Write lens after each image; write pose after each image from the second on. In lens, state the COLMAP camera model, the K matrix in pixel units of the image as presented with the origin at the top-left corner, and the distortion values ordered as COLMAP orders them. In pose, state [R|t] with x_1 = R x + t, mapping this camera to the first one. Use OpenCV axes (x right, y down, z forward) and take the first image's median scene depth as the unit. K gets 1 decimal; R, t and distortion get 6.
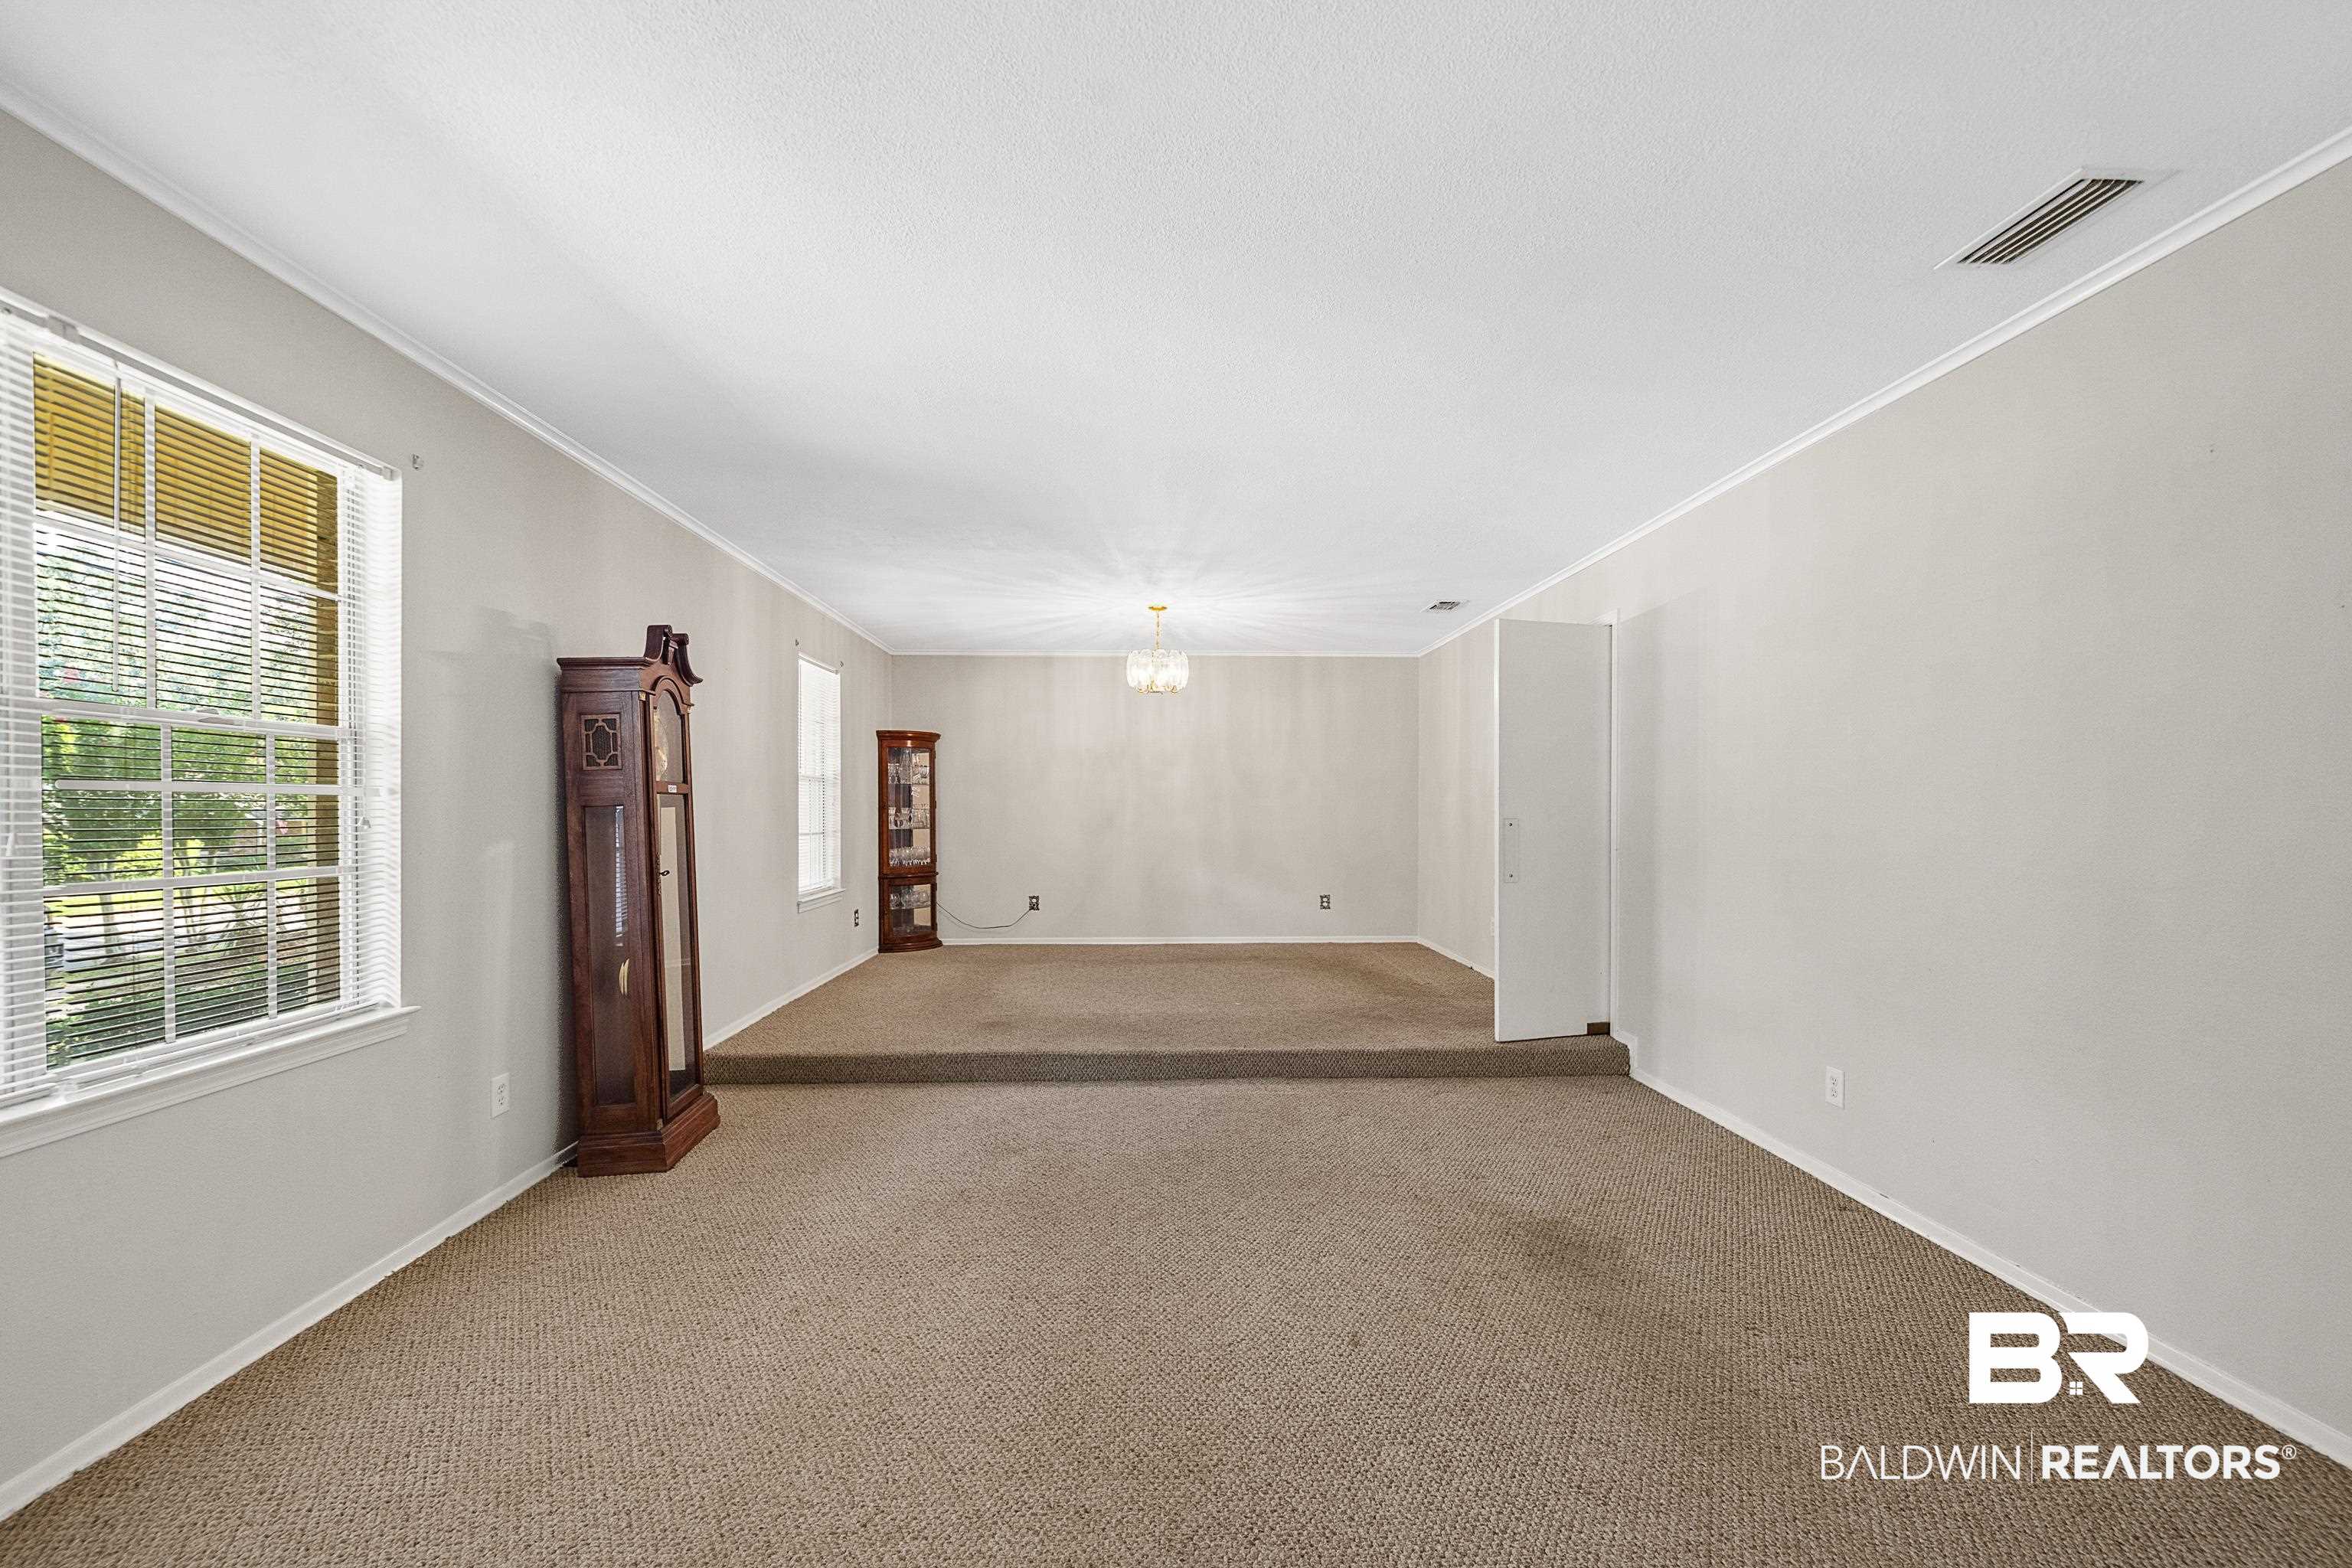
lens RADIAL K [[936.1, 0, 1183.4], [0, 936.1, 806.4], [0, 0, 1]] dist [-0.002168, -0.000119]
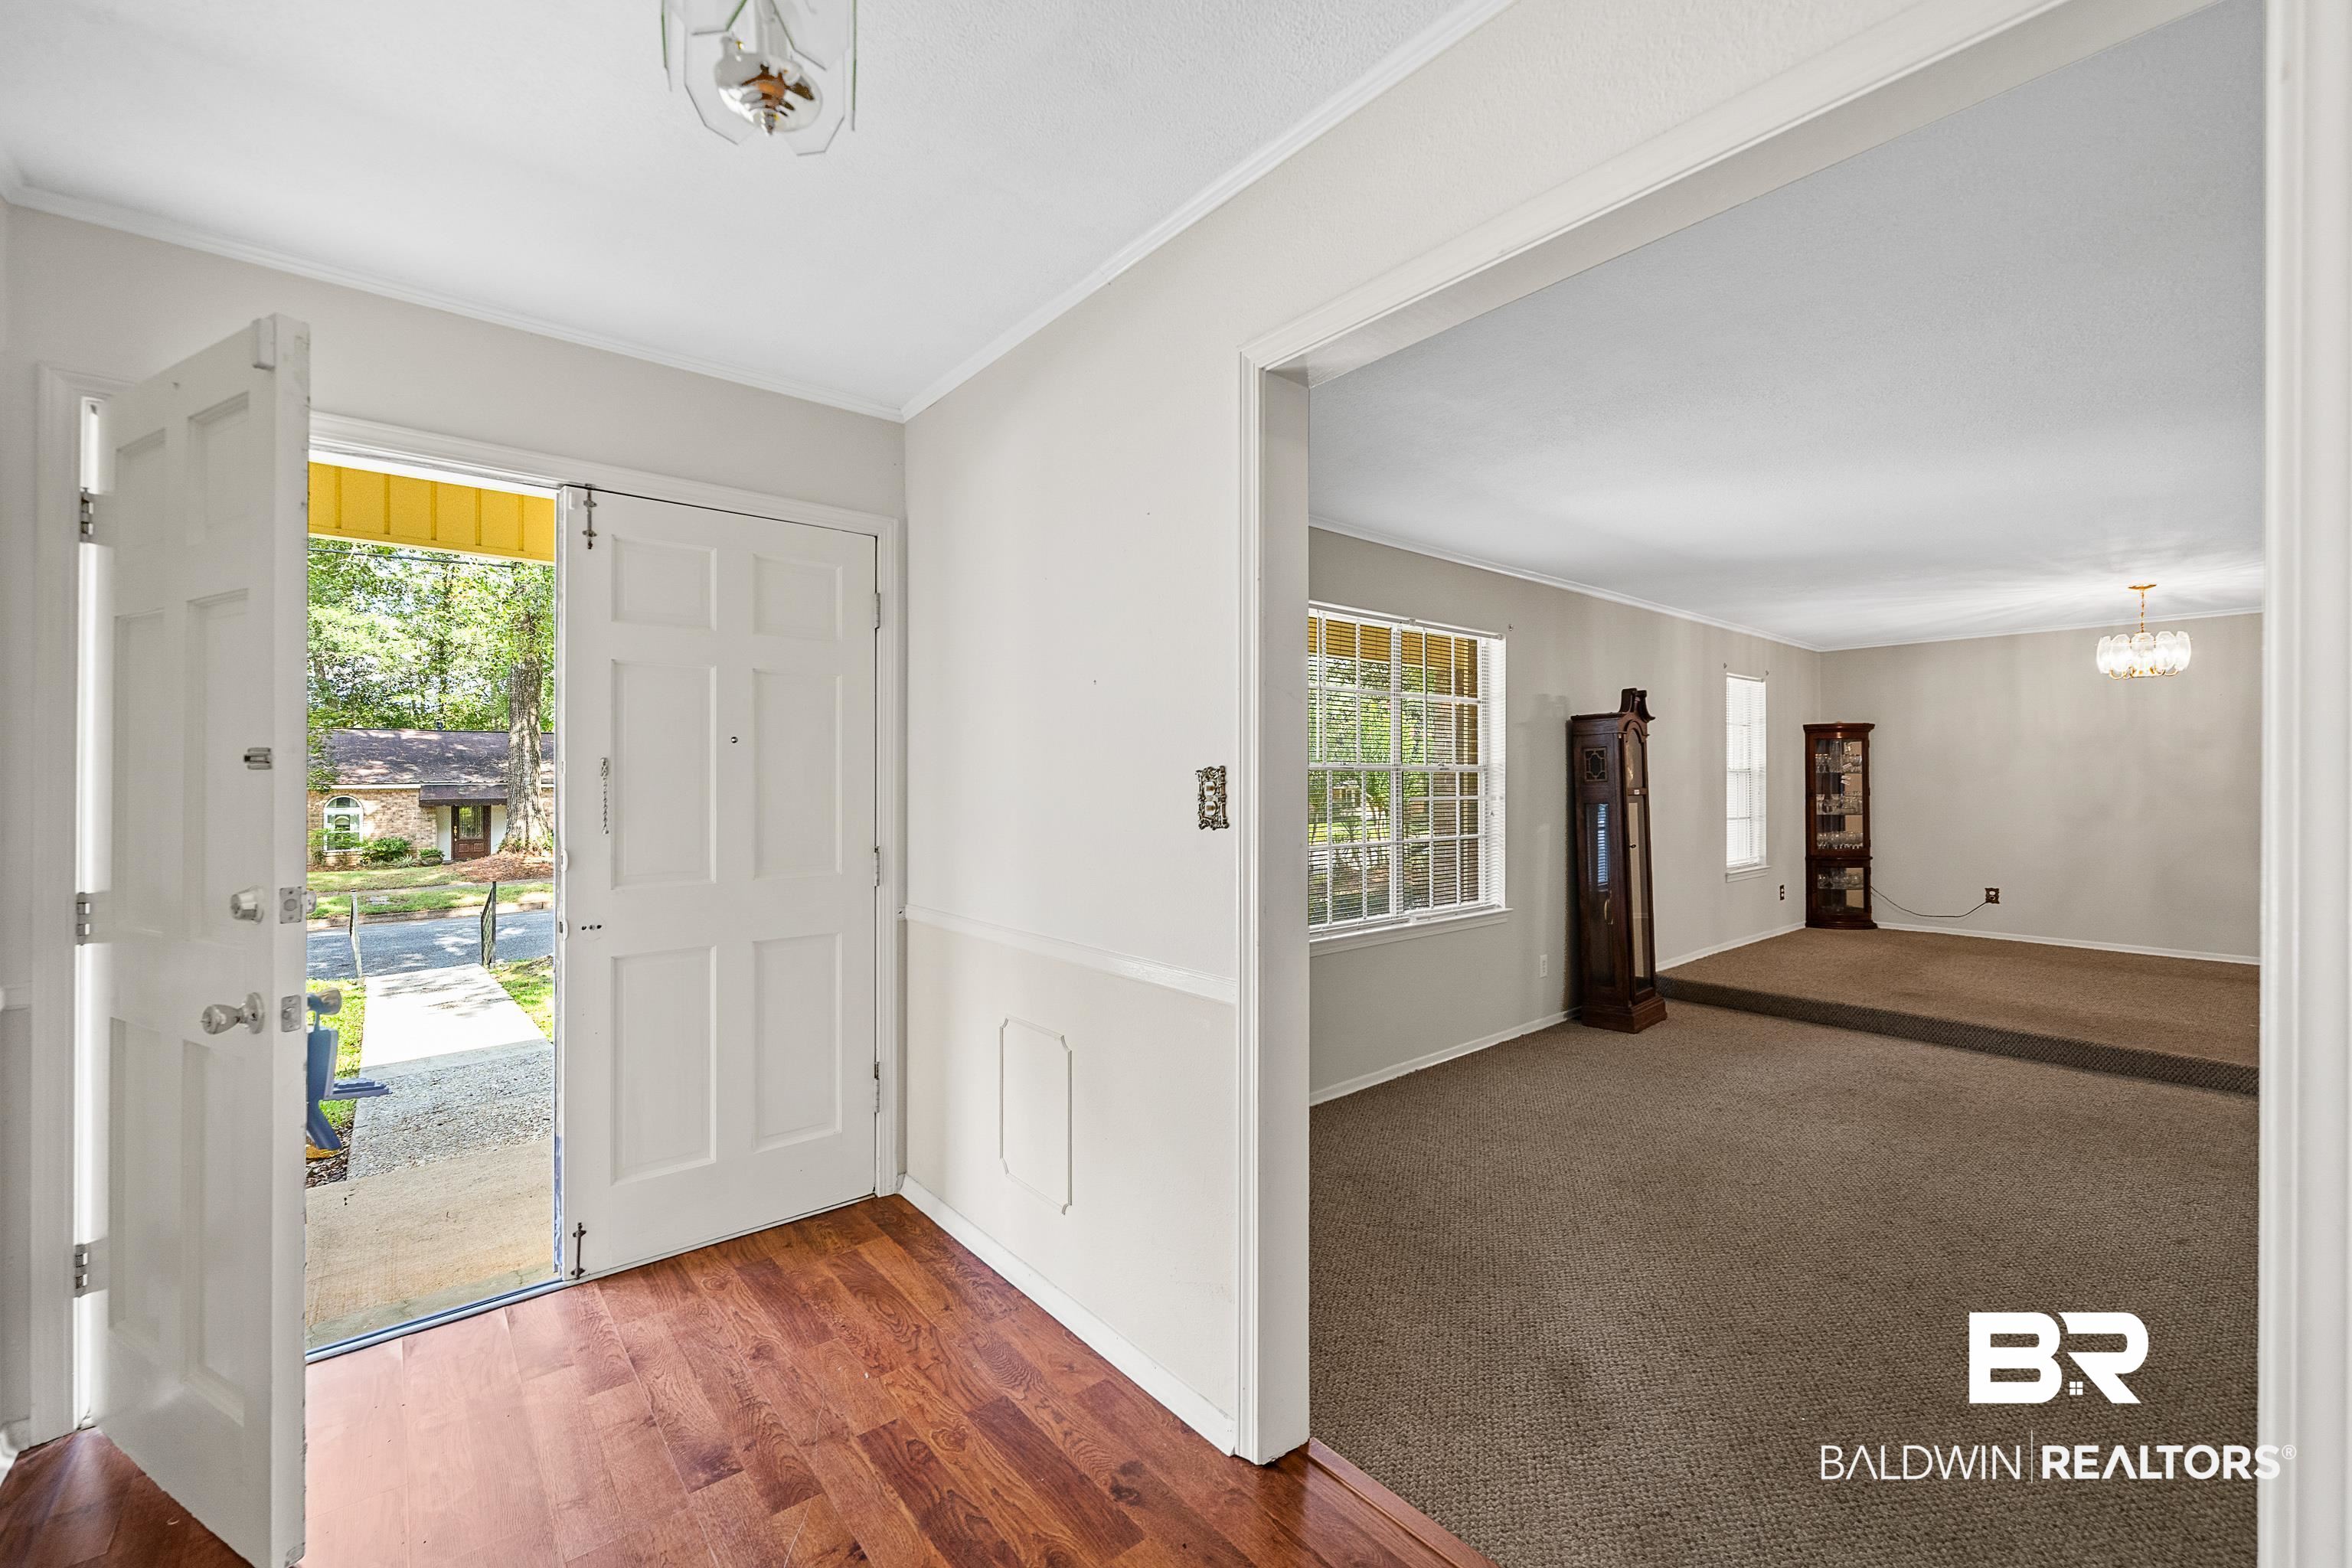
lens RADIAL K [[936.1, 0, 1173.9], [0, 936.1, 778.8], [0, 0, 1]] dist [-0.002168, -0.000119]
pose [[0.597727, -0.001251, -0.801698, 0.189940], [0.003275, 0.999994, 0.000881, -0.035333], [0.801693, -0.003153, 0.597728, -0.431734]]
